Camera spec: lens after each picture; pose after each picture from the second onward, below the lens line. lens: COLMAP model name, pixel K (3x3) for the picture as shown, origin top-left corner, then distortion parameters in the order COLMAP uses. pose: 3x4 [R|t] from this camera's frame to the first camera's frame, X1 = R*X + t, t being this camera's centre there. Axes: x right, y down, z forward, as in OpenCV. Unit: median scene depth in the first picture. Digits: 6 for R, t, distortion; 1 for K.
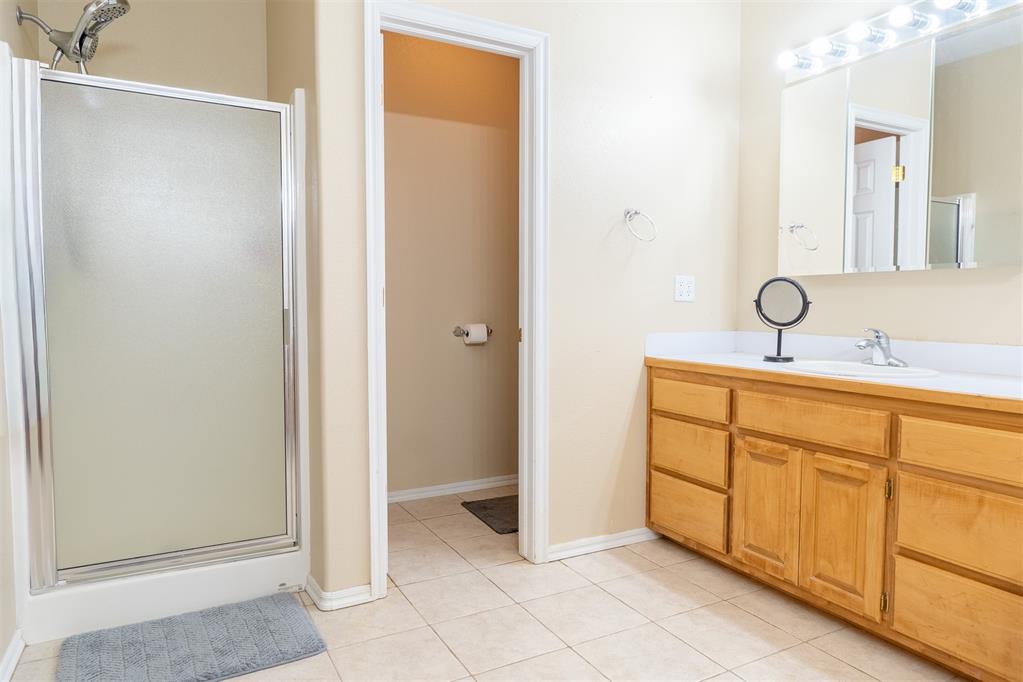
lens RADIAL K [[643.0, 0, 516.1], [0, 643.0, 341.1], [0, 0, 1]] dist [-0.002307, -0.000705]
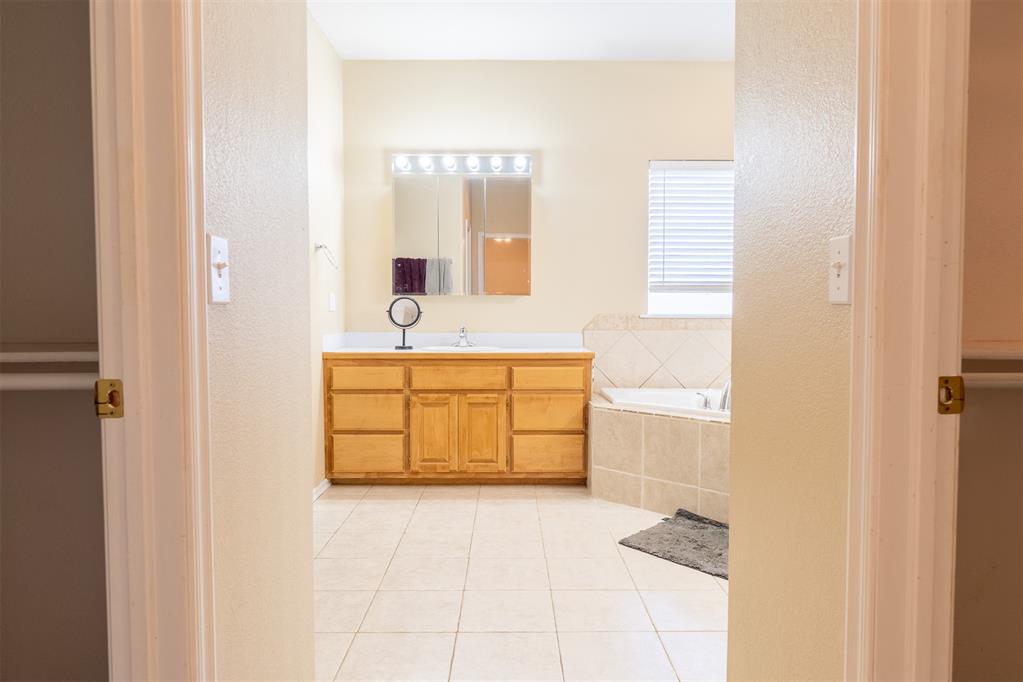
lens RADIAL K [[643.0, 0, 516.1], [0, 643.0, 341.1], [0, 0, 1]] dist [-0.002307, -0.000705]
pose [[0.481781, -0.038016, 0.875466, -0.987090], [0.049792, 0.998632, 0.015963, 0.000010], [-0.874876, 0.035901, 0.483015, -0.011319]]
